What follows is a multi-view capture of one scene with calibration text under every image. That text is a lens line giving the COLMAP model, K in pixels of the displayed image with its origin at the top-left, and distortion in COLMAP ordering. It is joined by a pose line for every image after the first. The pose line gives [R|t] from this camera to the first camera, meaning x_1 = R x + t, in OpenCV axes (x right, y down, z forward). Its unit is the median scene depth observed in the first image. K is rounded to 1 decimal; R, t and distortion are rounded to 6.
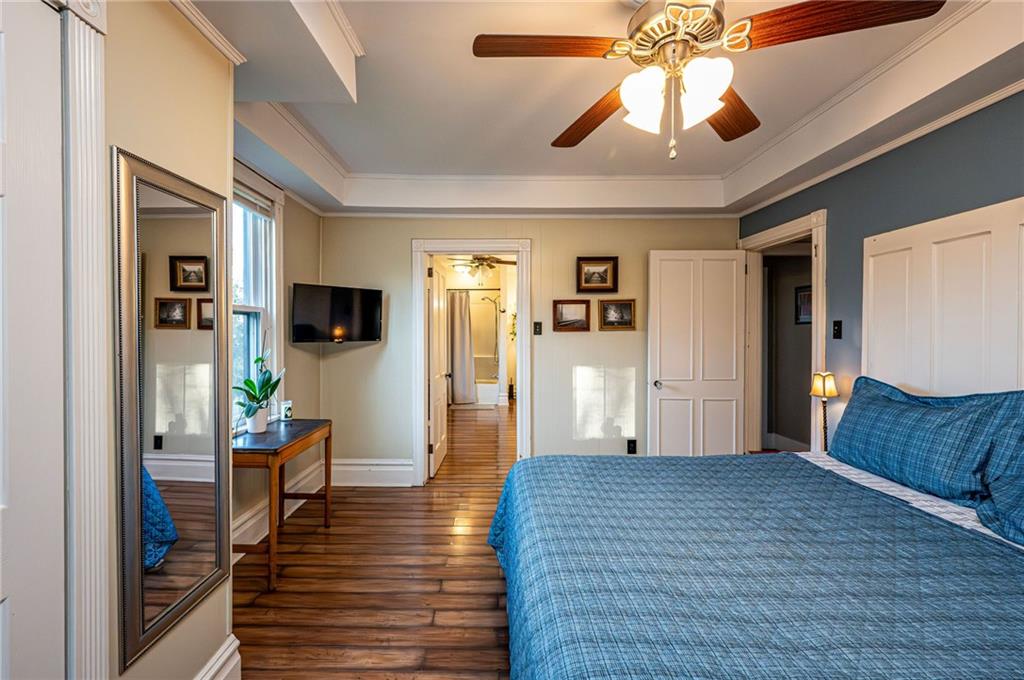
lens RADIAL K [[411.8, 0, 504.3], [0, 411.8, 330.5], [0, 0, 1]] dist [-0.002356, 0.001193]
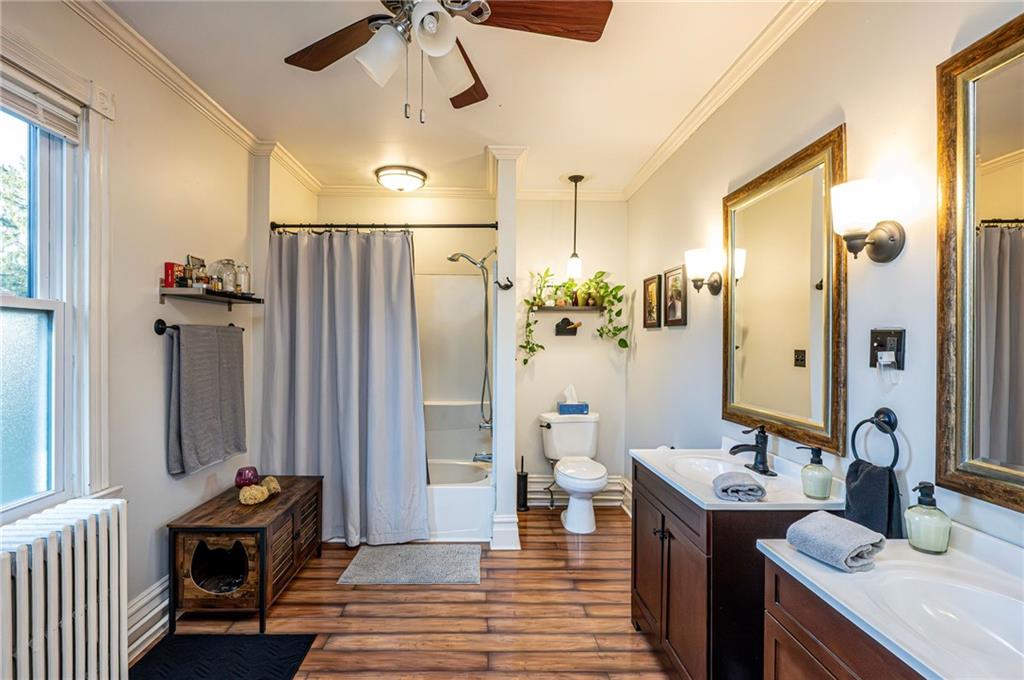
lens RADIAL K [[476.1, 0, 508.9], [0, 476.1, 337.7], [0, 0, 1]] dist [0.024254, 0.000407]
pose [[0.999739, 0.004867, 0.022321, -0.008323], [-0.004508, 0.999860, -0.016109, 0.005917], [-0.022396, 0.016005, 0.999621, 0.550536]]
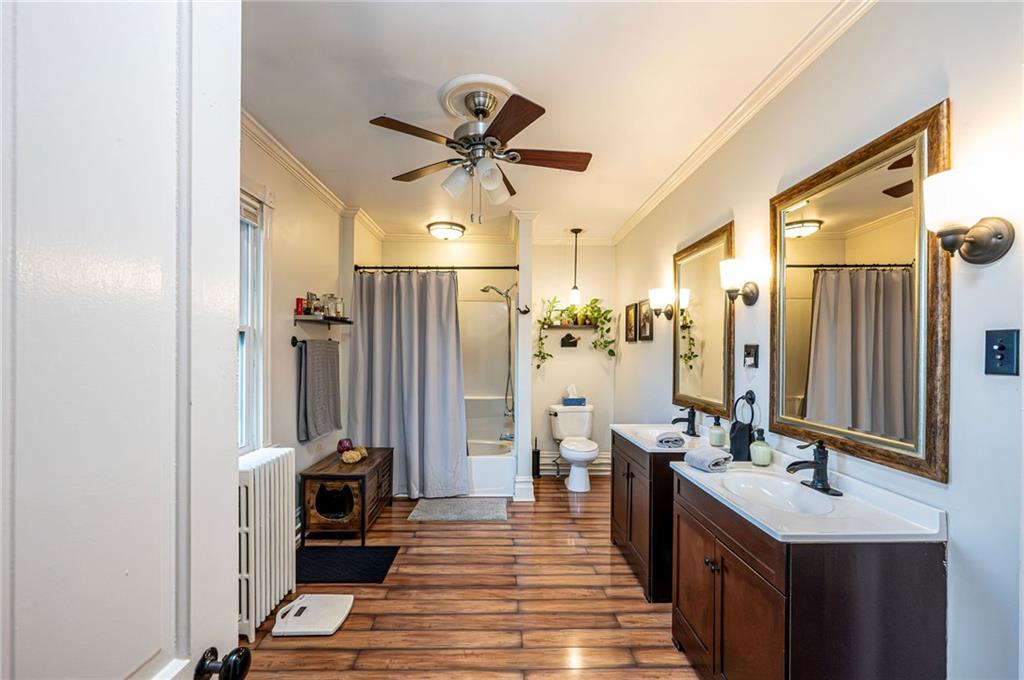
lens RADIAL K [[411.8, 0, 512.2], [0, 411.8, 351.5], [0, 0, 1]] dist [-0.002356, 0.001193]
pose [[0.999982, 0.005475, -0.002443, -0.015019], [-0.005495, 0.999952, -0.008162, 0.006674], [0.002398, 0.008176, 0.999964, 0.475084]]
